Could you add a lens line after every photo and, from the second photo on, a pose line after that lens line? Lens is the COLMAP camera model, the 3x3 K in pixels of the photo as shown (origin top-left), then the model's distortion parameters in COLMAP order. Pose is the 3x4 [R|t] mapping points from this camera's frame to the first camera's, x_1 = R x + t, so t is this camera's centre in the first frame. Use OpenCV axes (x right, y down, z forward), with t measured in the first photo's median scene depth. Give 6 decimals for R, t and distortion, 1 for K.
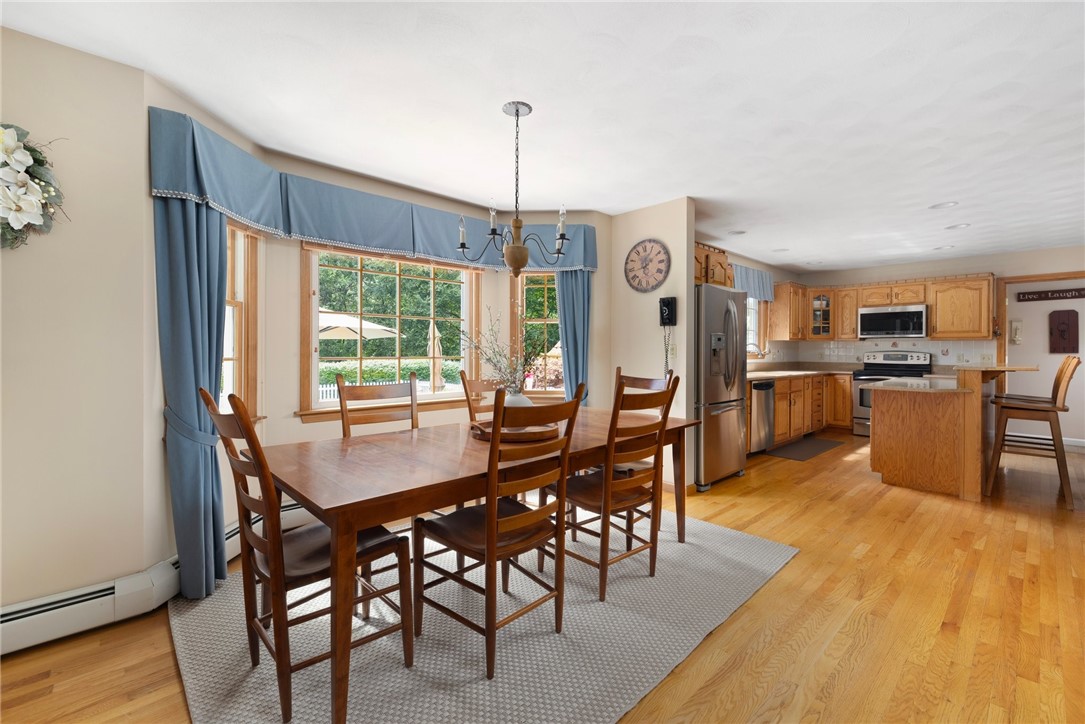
lens RADIAL K [[461.1, 0, 541.3], [0, 461.1, 350.8], [0, 0, 1]] dist [0.002671, -0.000361]
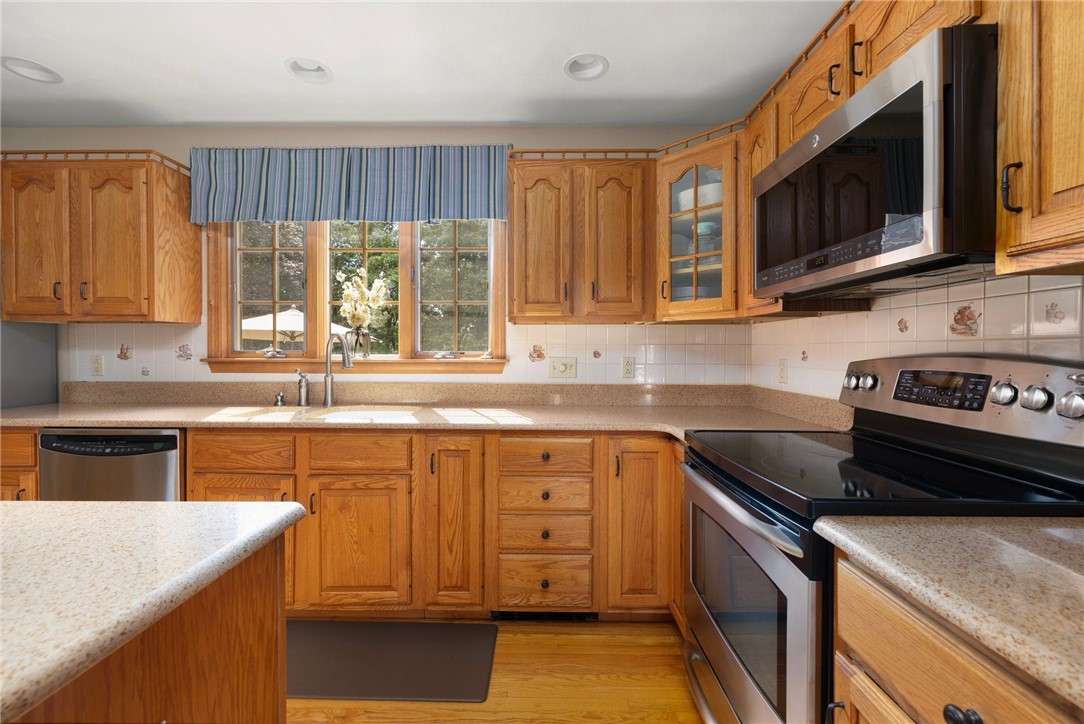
lens RADIAL K [[460.7, 0, 537.4], [0, 460.7, 357.6], [0, 0, 1]] dist [0.002671, -0.000361]
pose [[0.727188, 0.006064, -0.686412, 0.800496], [-0.000284, 0.999964, 0.008534, 0.000462], [0.686439, -0.006011, 0.727163, 0.770790]]
